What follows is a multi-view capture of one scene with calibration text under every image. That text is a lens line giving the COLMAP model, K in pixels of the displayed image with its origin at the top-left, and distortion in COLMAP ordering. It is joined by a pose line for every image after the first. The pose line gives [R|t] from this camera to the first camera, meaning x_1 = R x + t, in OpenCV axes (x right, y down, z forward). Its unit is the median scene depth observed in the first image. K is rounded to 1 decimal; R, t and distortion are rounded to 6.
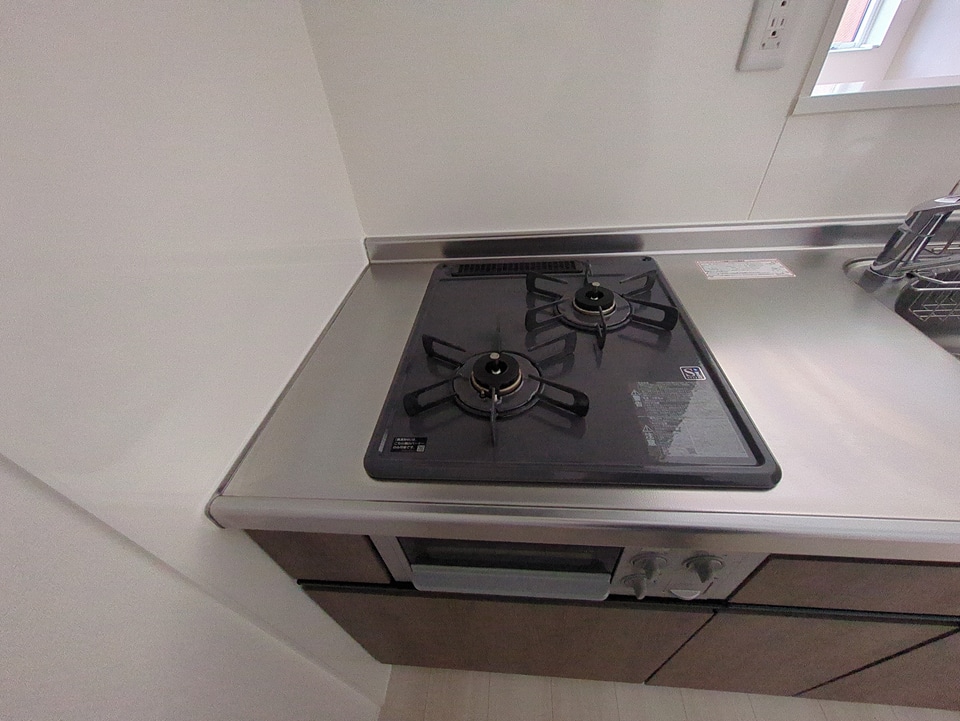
lens RADIAL K [[376.4, 0, 481.6], [0, 376.4, 358.4], [0, 0, 1]] dist [-0.002578, -0.000190]
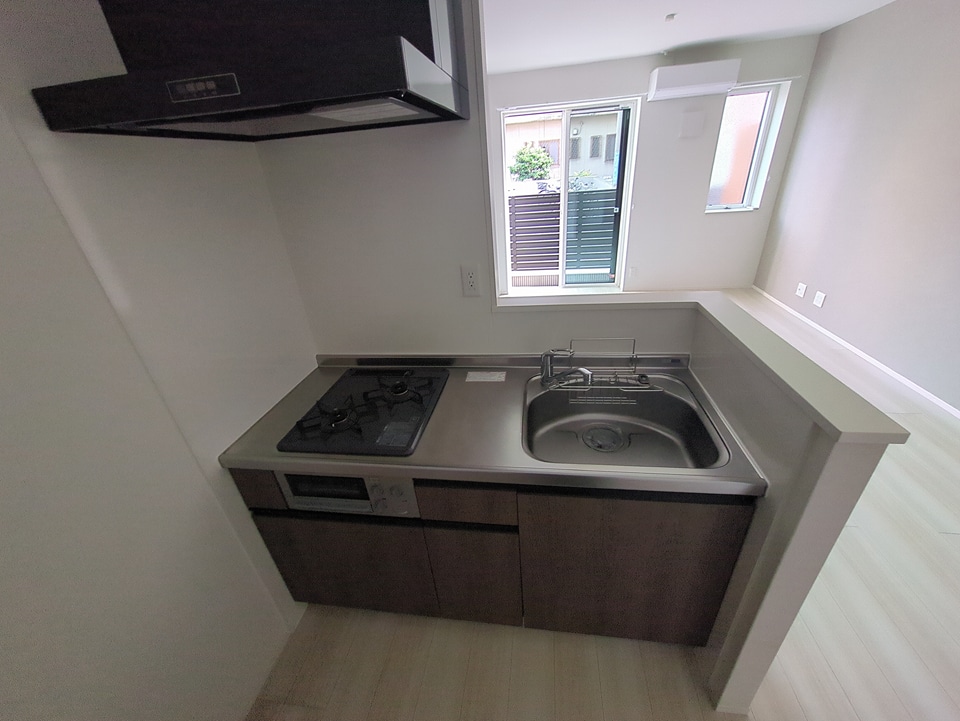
lens RADIAL K [[376.4, 0, 483.7], [0, 376.4, 360.0], [0, 0, 1]] dist [-0.002578, -0.000190]
pose [[0.997371, 0.031043, -0.065481, 0.884835], [-0.044702, 0.974750, -0.218778, 0.135477], [0.057036, 0.221130, 0.973575, -1.121951]]
